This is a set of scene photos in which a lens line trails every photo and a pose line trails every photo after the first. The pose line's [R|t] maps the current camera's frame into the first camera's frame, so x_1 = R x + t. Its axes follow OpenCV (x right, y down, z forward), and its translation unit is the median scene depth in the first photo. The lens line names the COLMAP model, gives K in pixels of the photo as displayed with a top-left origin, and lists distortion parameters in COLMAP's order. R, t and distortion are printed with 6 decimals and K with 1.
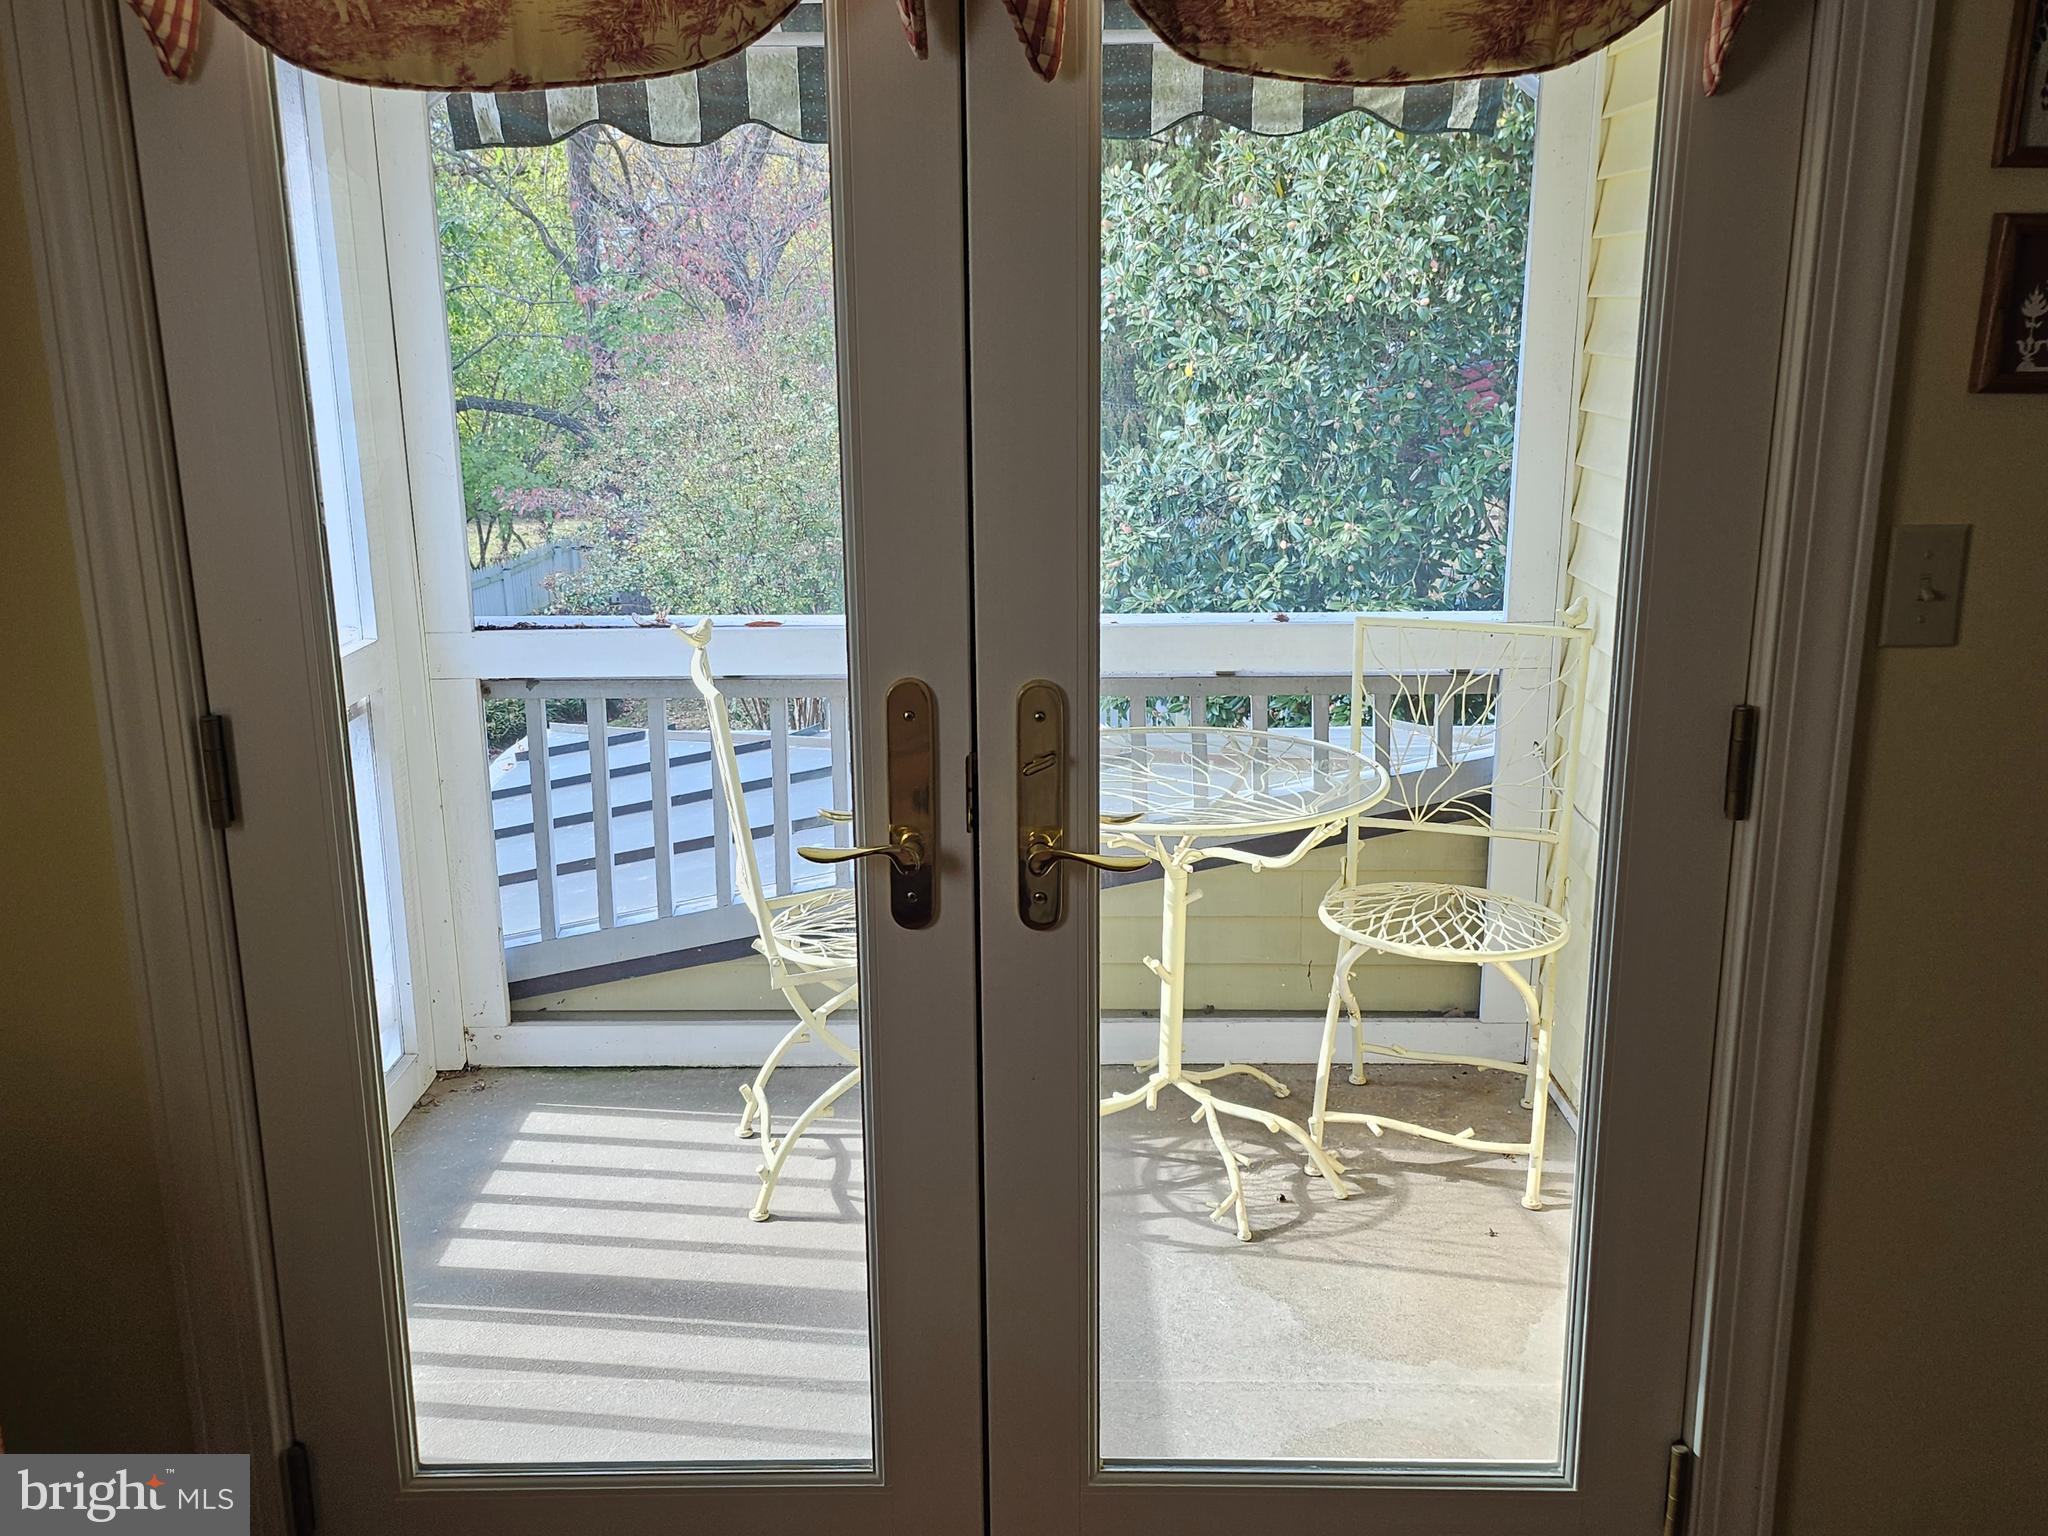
lens RADIAL K [[1724.2, 0, 1030.6], [0, 1724.2, 752.4], [0, 0, 1]] dist [0.064668, -0.024787]
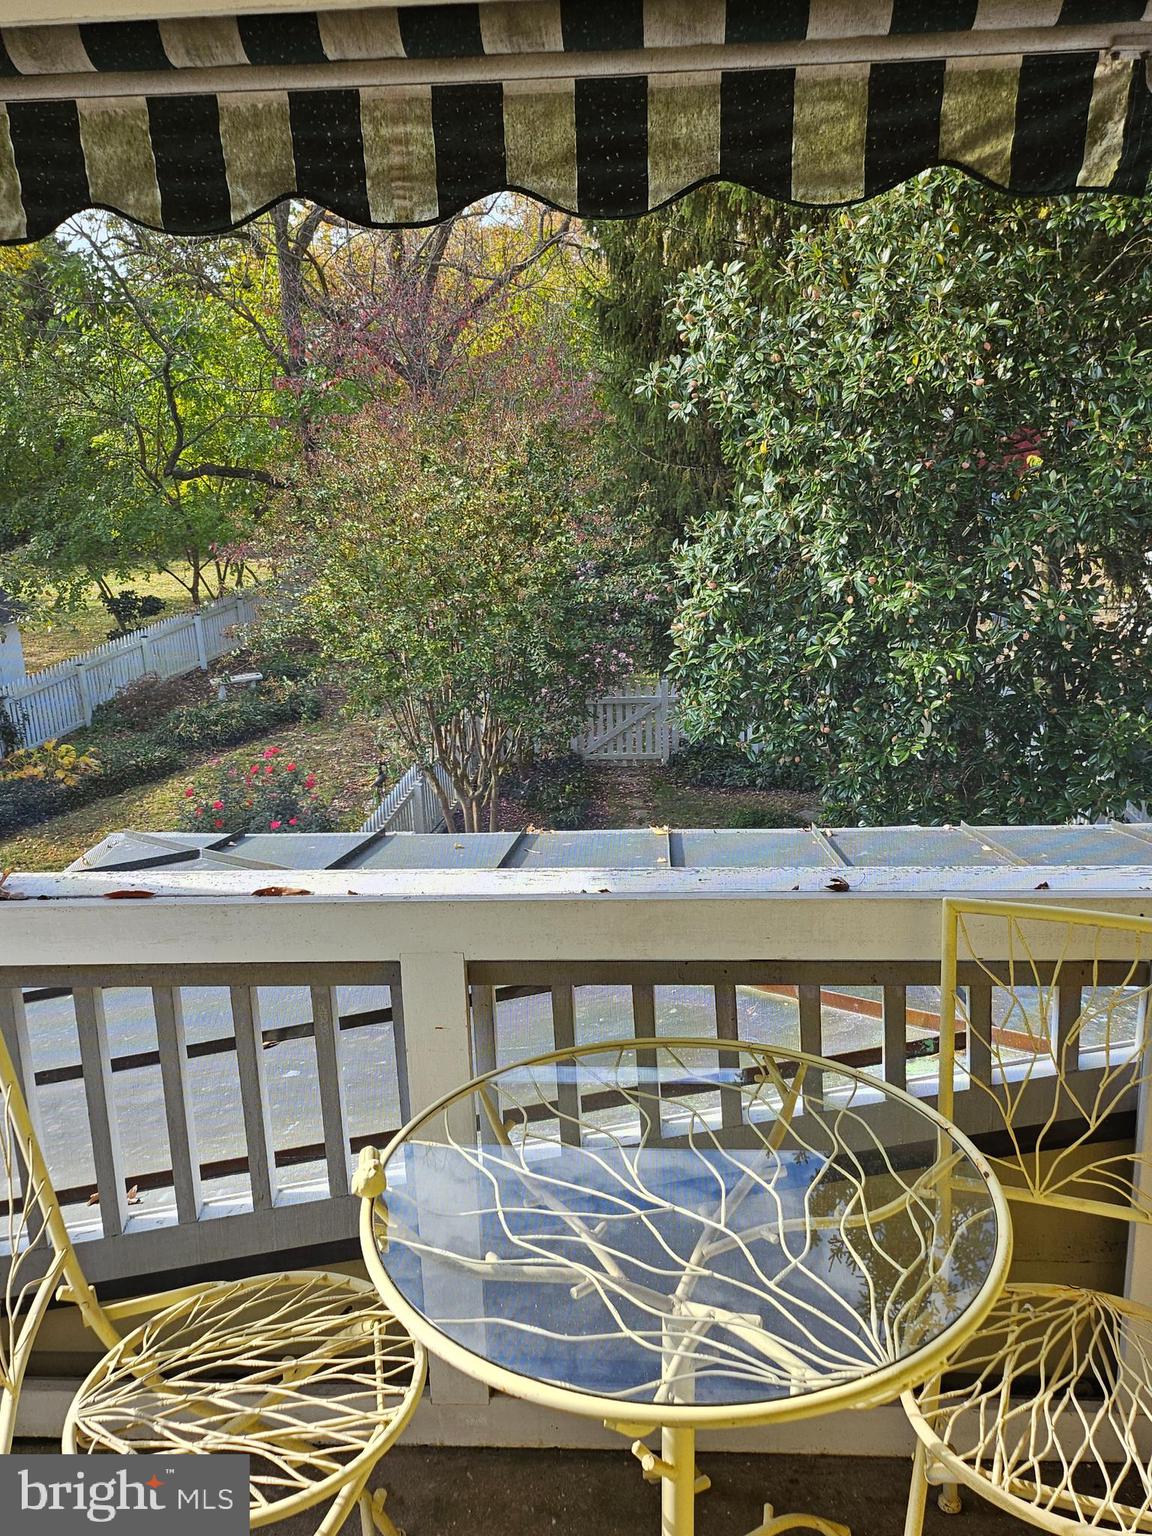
lens RADIAL K [[1366.7, 0, 576.0], [0, 1366.7, 768.0], [0, 0, 1]] dist [0.068391, -0.027255]
pose [[0.998510, -0.008419, -0.053908, 0.016323], [0.009559, 0.999735, 0.020922, -0.033540], [0.053718, -0.021406, 0.998327, 0.103043]]
